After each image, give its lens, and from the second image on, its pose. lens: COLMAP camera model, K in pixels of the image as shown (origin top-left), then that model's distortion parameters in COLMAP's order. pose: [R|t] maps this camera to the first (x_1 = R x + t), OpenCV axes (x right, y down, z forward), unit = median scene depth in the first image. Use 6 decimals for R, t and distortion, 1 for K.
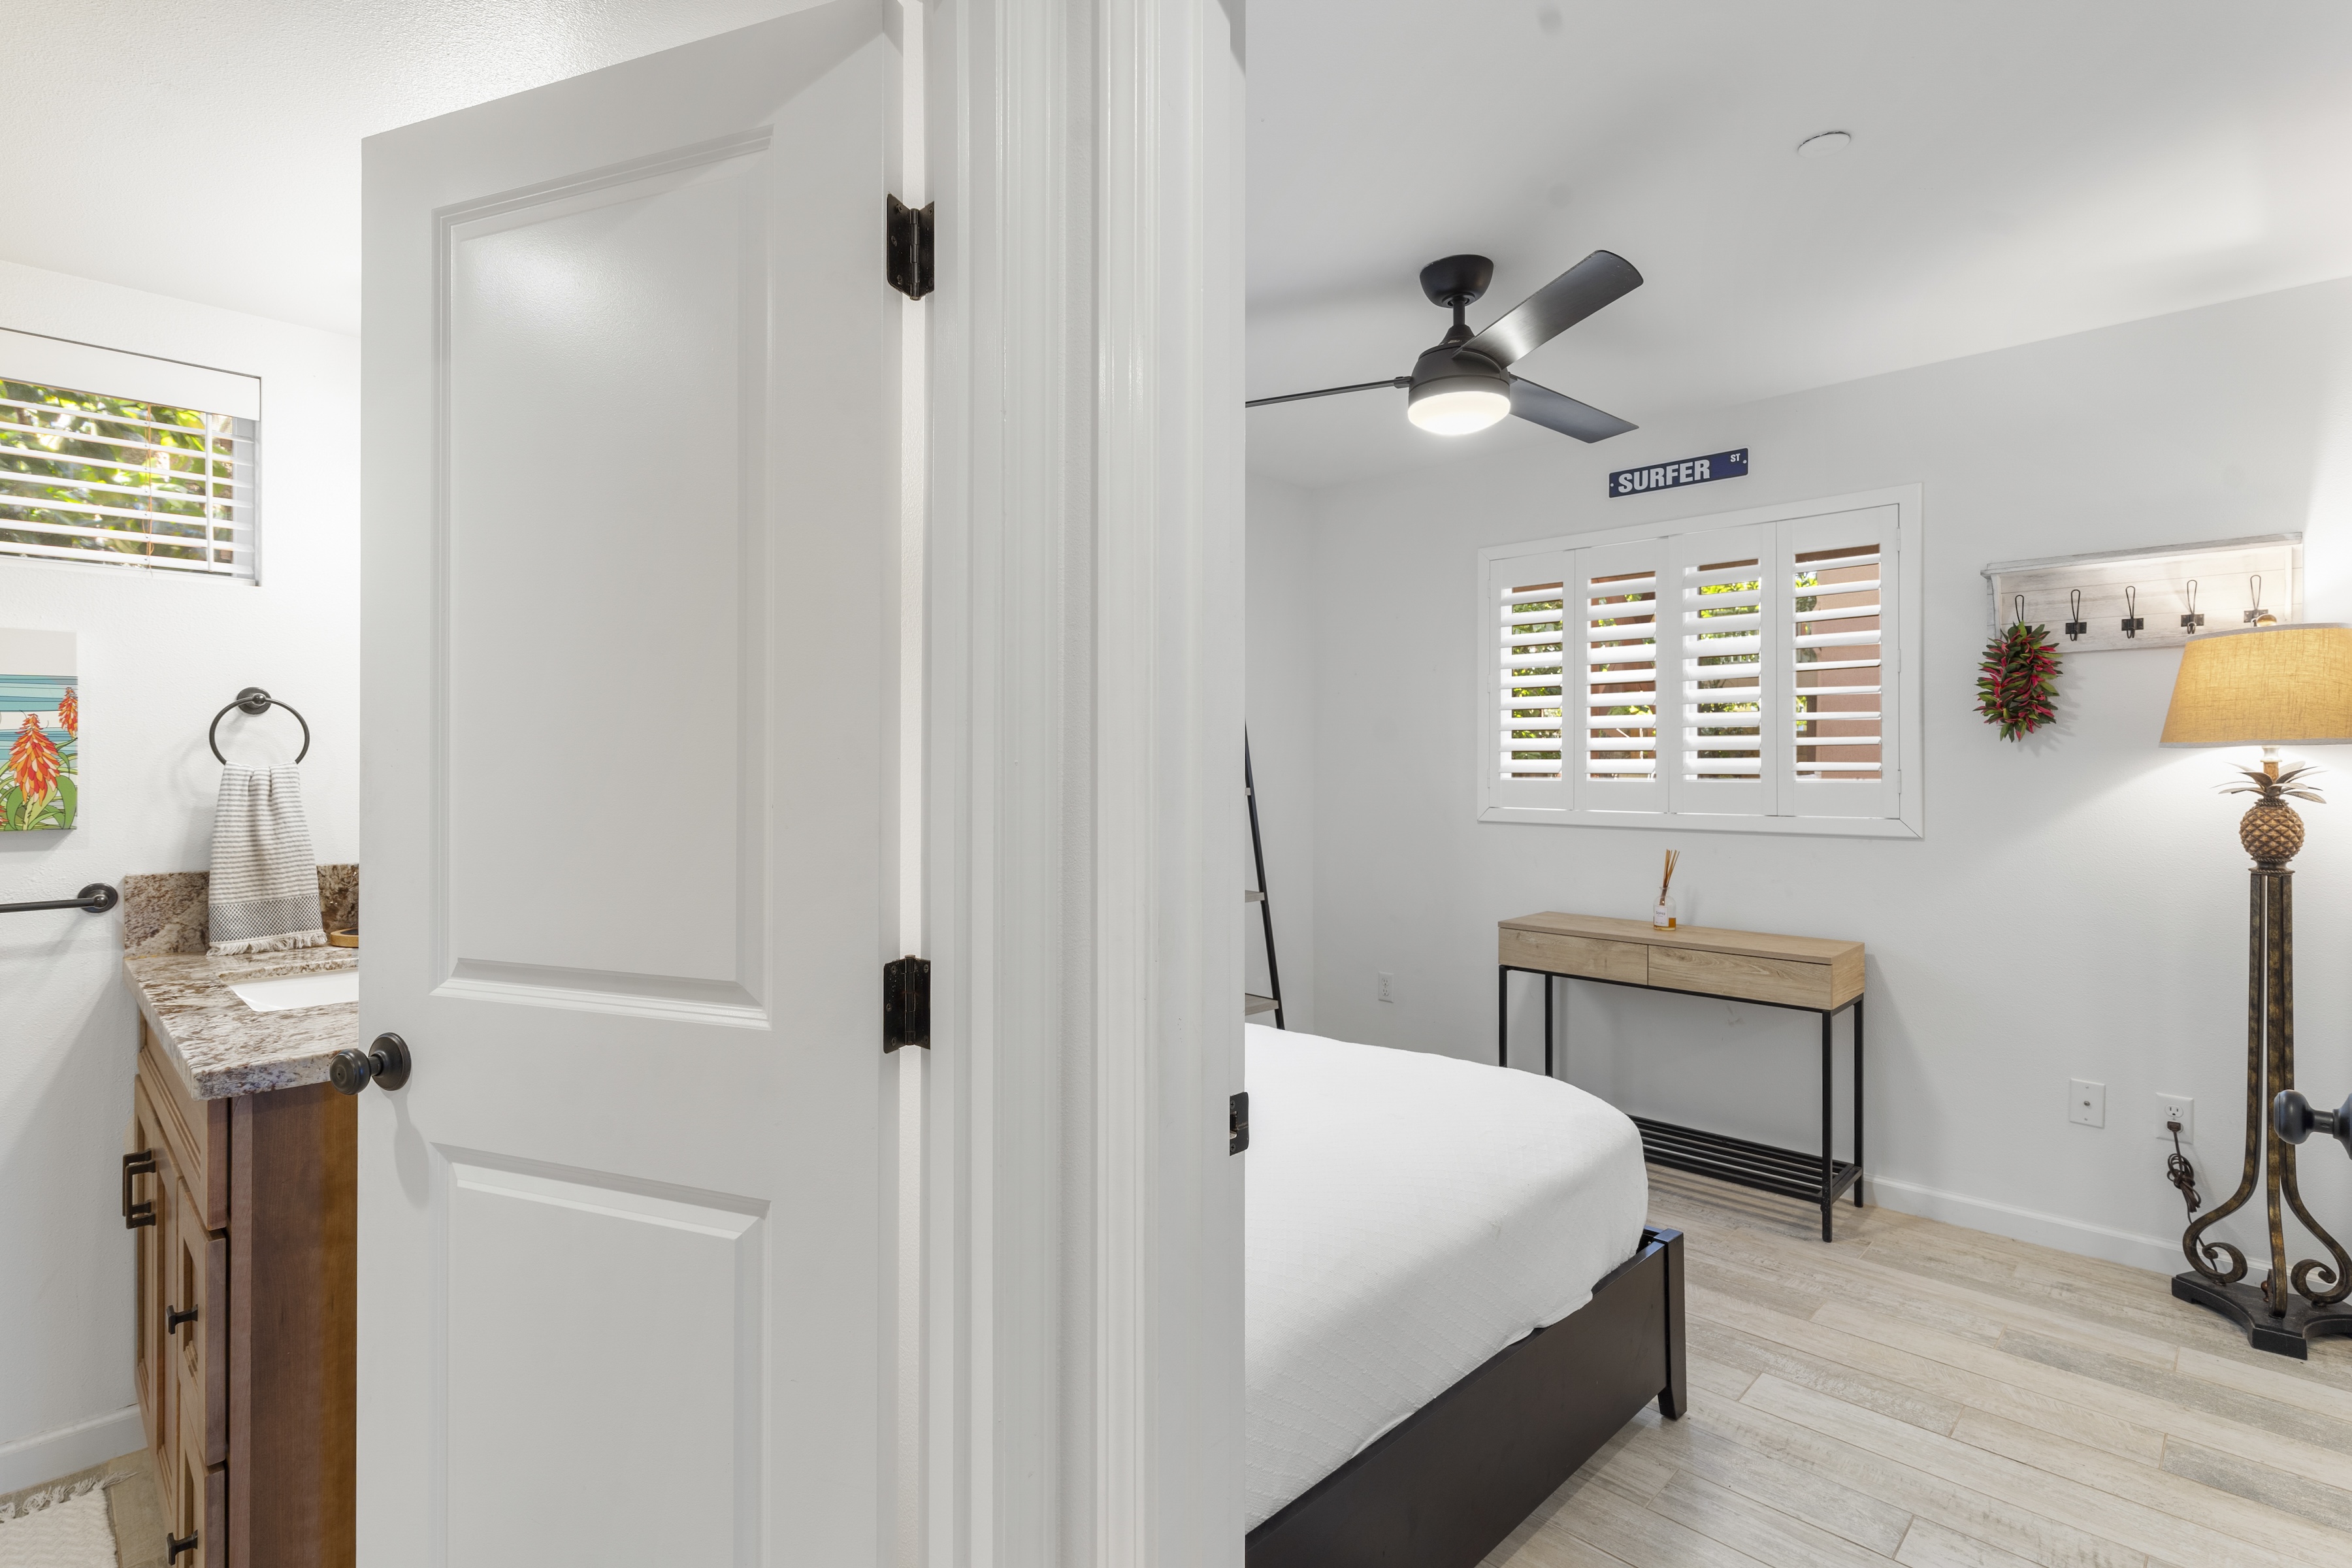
lens RADIAL K [[1129.1, 0, 1185.4], [0, 1129.1, 740.2], [0, 0, 1]] dist [0.002991, -0.000731]
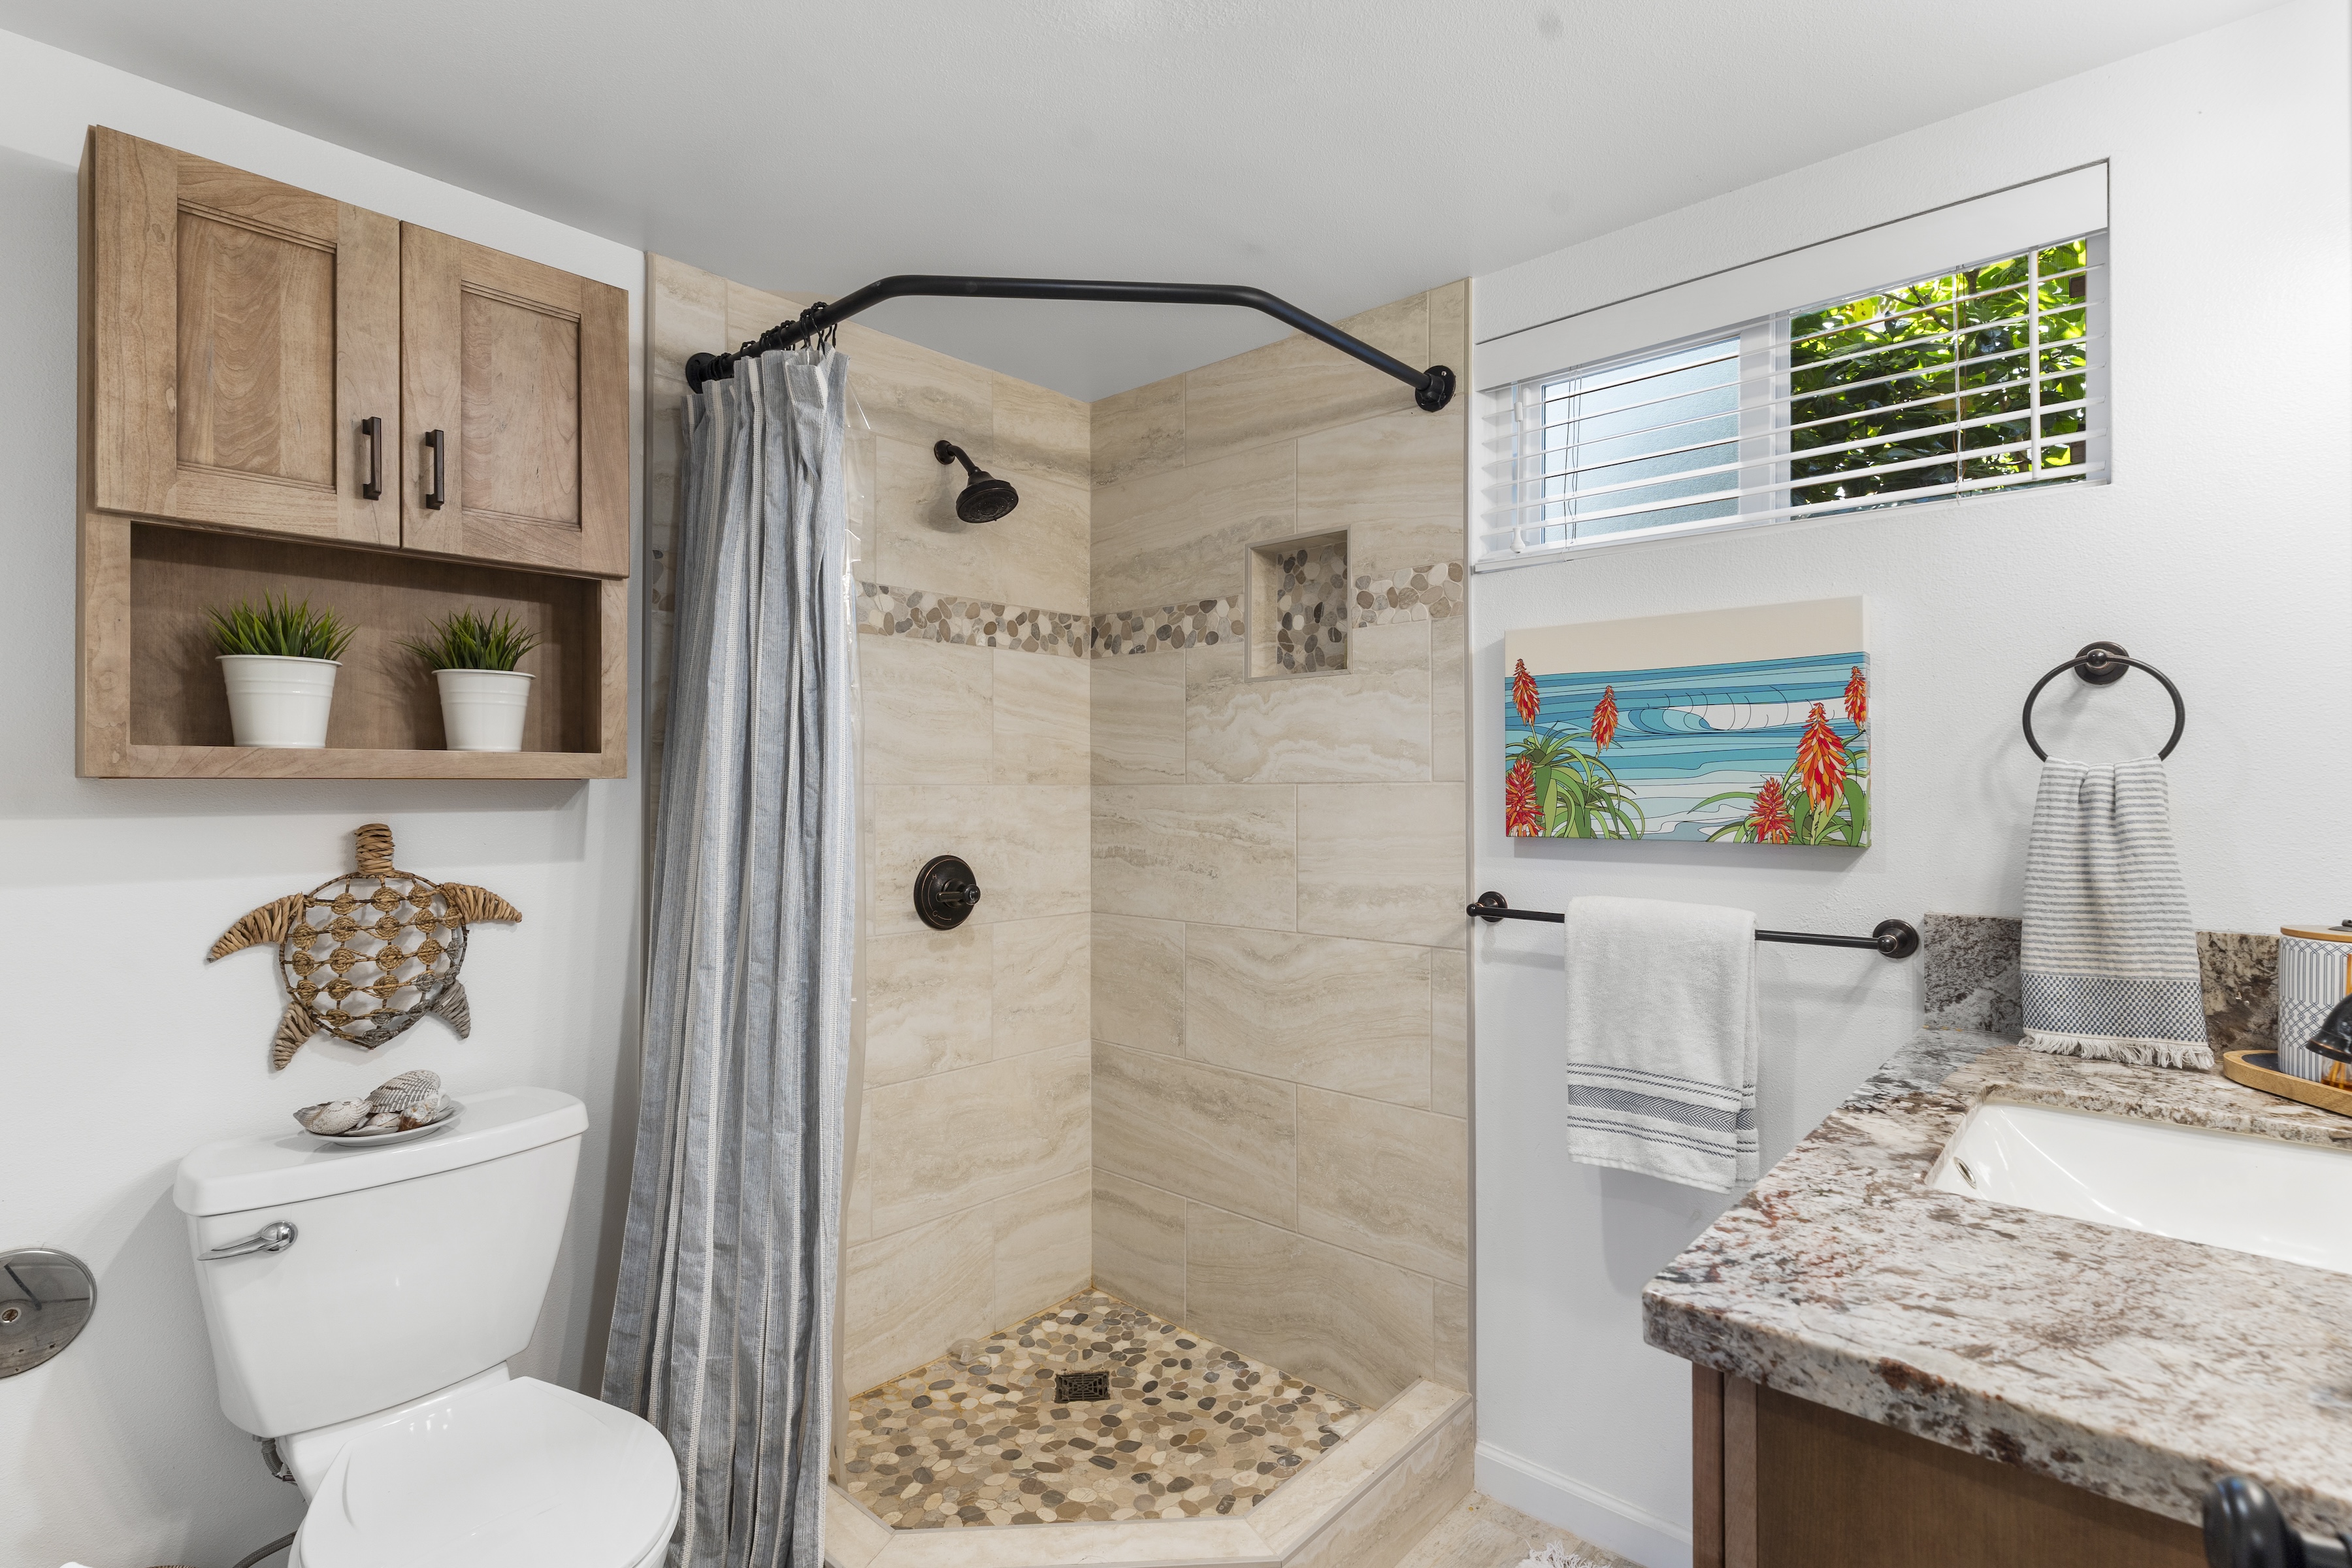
lens RADIAL K [[1129.1, 0, 1159.5], [0, 1129.1, 780.9], [0, 0, 1]] dist [0.002991, -0.000731]
pose [[0.018010, -0.003717, -0.999831, -0.203269], [0.024028, 0.999706, -0.003284, 0.022879], [0.999549, -0.023965, 0.018094, 0.484134]]
